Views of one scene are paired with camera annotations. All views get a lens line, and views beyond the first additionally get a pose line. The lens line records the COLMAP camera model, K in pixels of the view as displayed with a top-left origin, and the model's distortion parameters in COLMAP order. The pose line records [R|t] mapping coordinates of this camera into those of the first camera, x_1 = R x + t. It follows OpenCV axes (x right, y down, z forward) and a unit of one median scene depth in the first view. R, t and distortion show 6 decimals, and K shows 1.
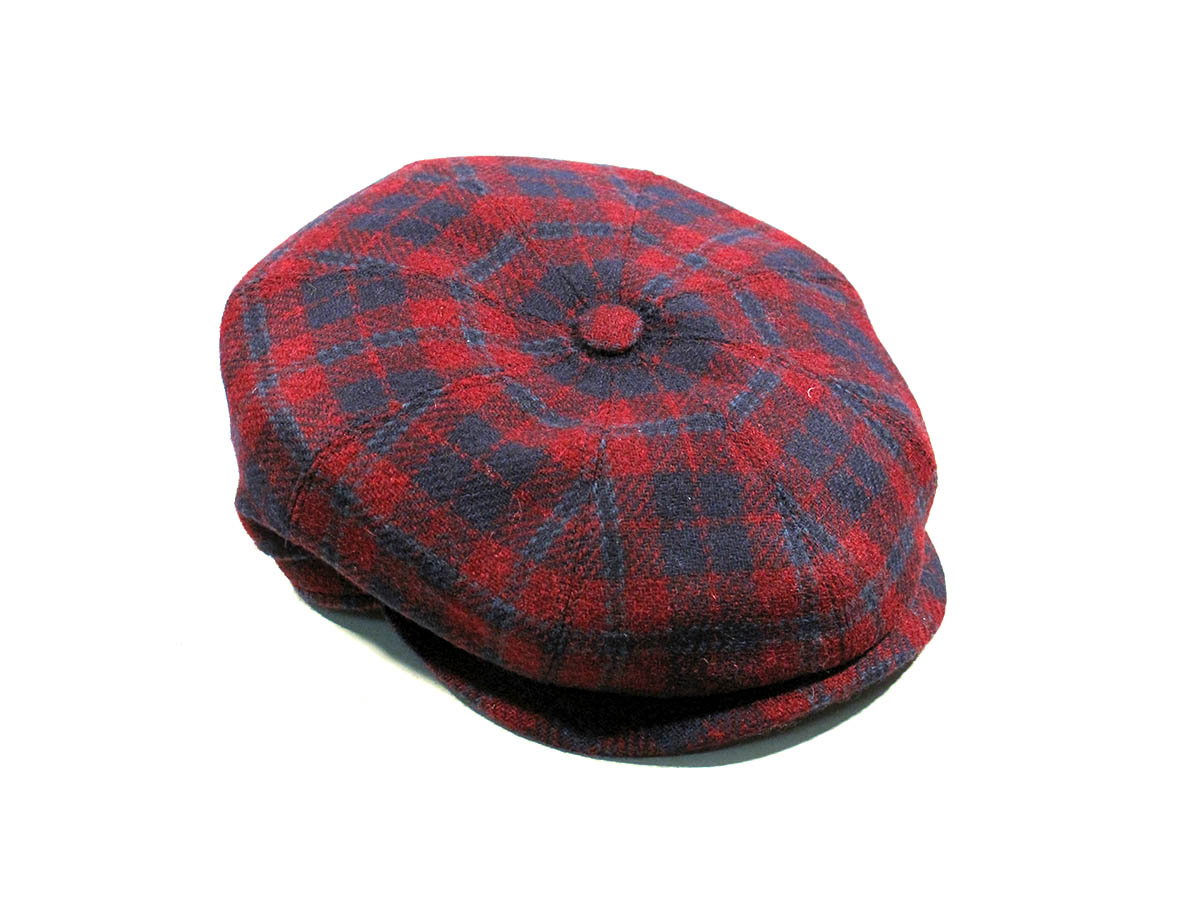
lens RADIAL K [[1938.9, 0, 600.0], [0, 1938.9, 450.3], [0, 0, 1]] dist [-0.194693, 0.000000]
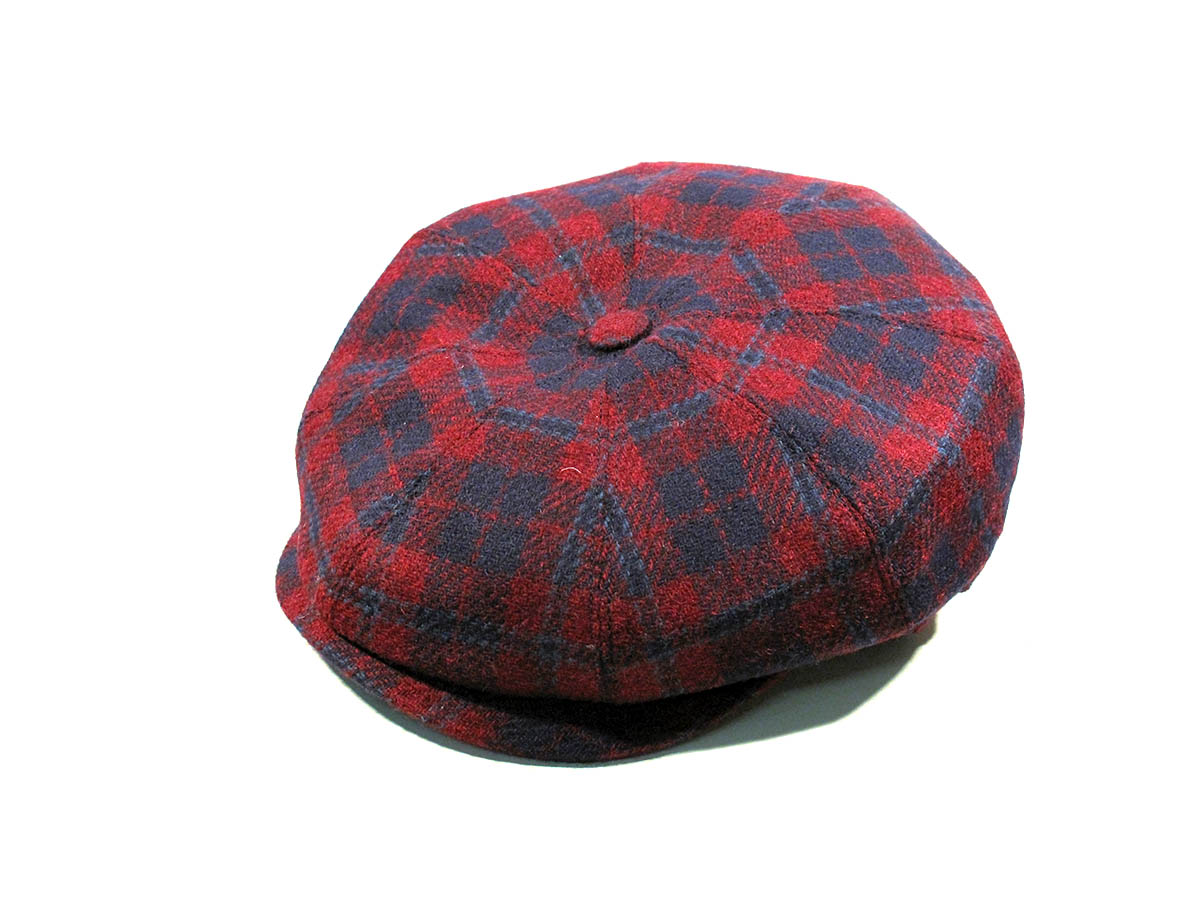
lens RADIAL K [[1938.9, 0, 596.8], [0, 1938.9, 451.8], [0, 0, 1]] dist [-0.194693, 0.000000]
pose [[0.057580, 0.526187, -0.848418, 0.897374], [-0.539805, 0.731296, 0.416913, -0.432782], [0.839819, 0.433974, 0.326146, 0.697284]]
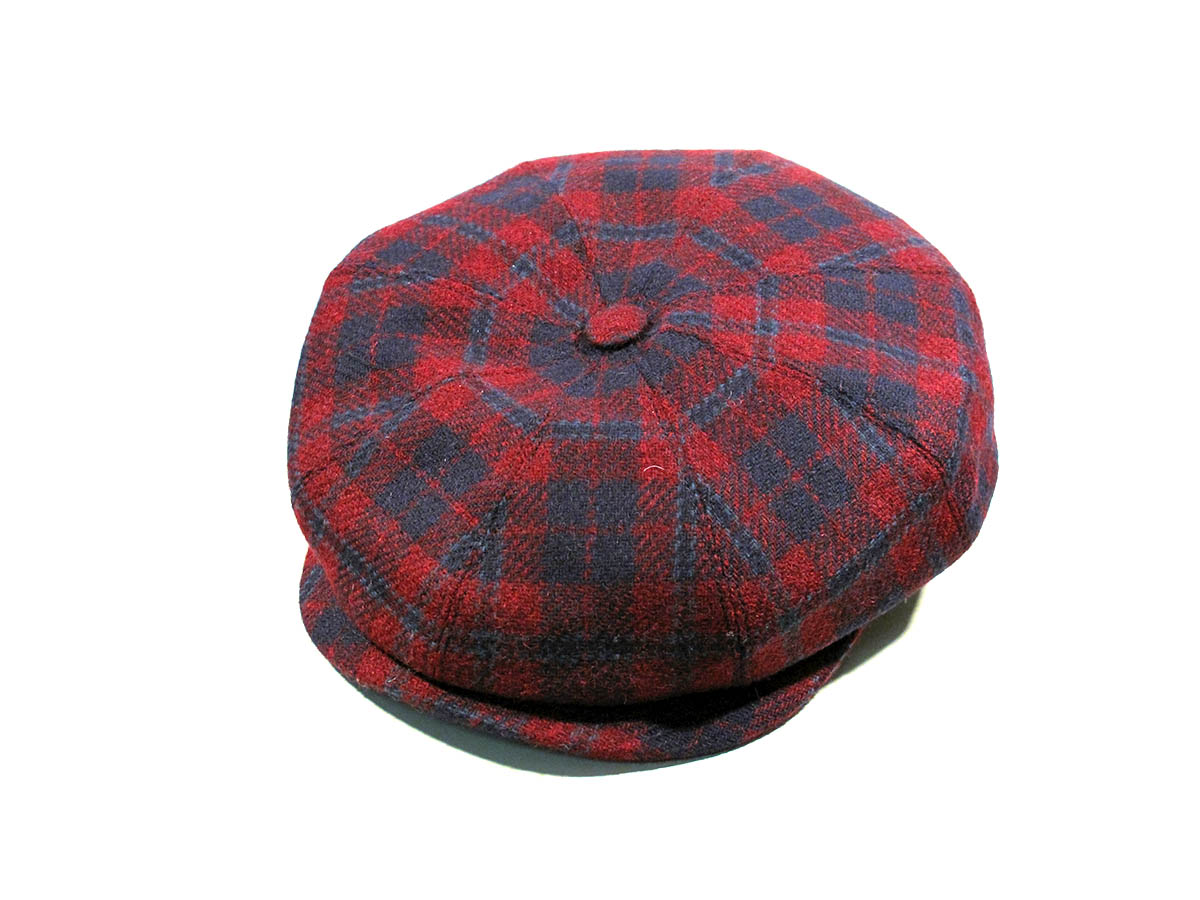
lens RADIAL K [[1938.9, 0, 600.2], [0, 1938.9, 446.1], [0, 0, 1]] dist [-0.194693, 0.000000]
pose [[0.425028, 0.478897, -0.768120, 0.809533], [-0.485325, 0.836866, 0.253211, -0.263090], [0.764075, 0.265166, 0.588112, 0.424174]]
